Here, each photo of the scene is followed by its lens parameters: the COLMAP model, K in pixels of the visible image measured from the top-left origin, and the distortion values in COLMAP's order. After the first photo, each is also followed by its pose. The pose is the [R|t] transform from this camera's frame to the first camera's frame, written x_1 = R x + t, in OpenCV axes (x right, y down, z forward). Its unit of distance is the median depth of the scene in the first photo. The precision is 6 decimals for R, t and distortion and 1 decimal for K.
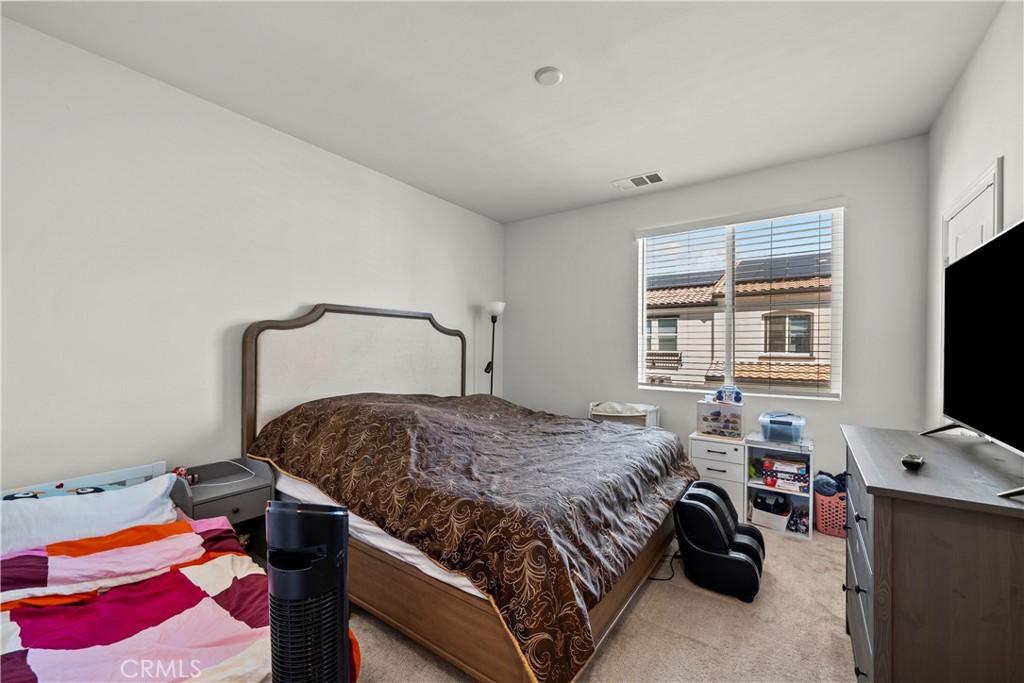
lens RADIAL K [[407.4, 0, 511.5], [0, 407.4, 353.5], [0, 0, 1]] dist [-0.001607, -0.001641]
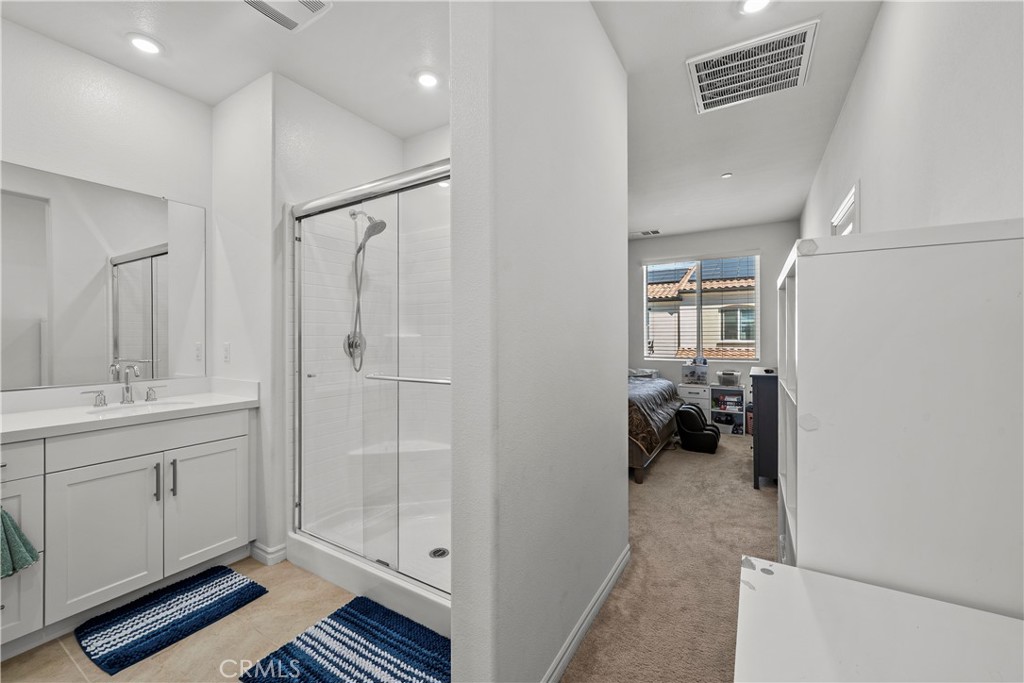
lens RADIAL K [[407.4, 0, 517.2], [0, 407.4, 338.8], [0, 0, 1]] dist [-0.001607, -0.001641]
pose [[0.995893, -0.005474, 0.090371, -0.407351], [0.006632, 0.999900, -0.012516, 0.025555], [-0.090294, 0.013064, 0.995829, -0.674571]]
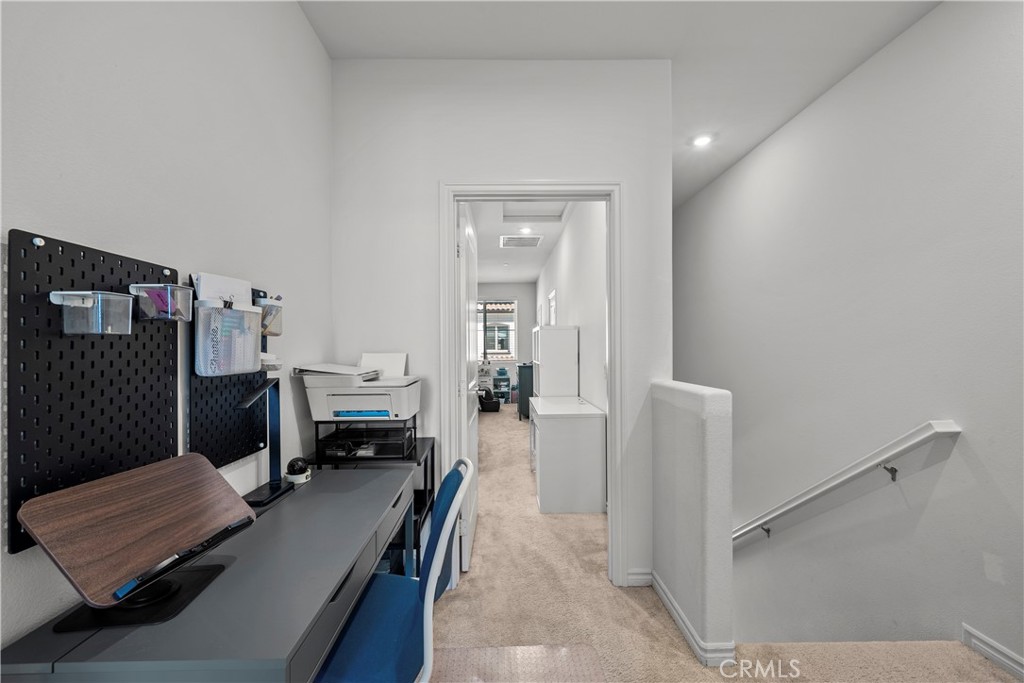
lens RADIAL K [[407.4, 0, 511.8], [0, 407.4, 346.6], [0, 0, 1]] dist [-0.001607, -0.001641]
pose [[0.799915, -0.007991, 0.600061, -1.064214], [0.020093, 0.999707, -0.013473, 0.036392], [-0.599777, 0.022834, 0.799841, -1.429844]]
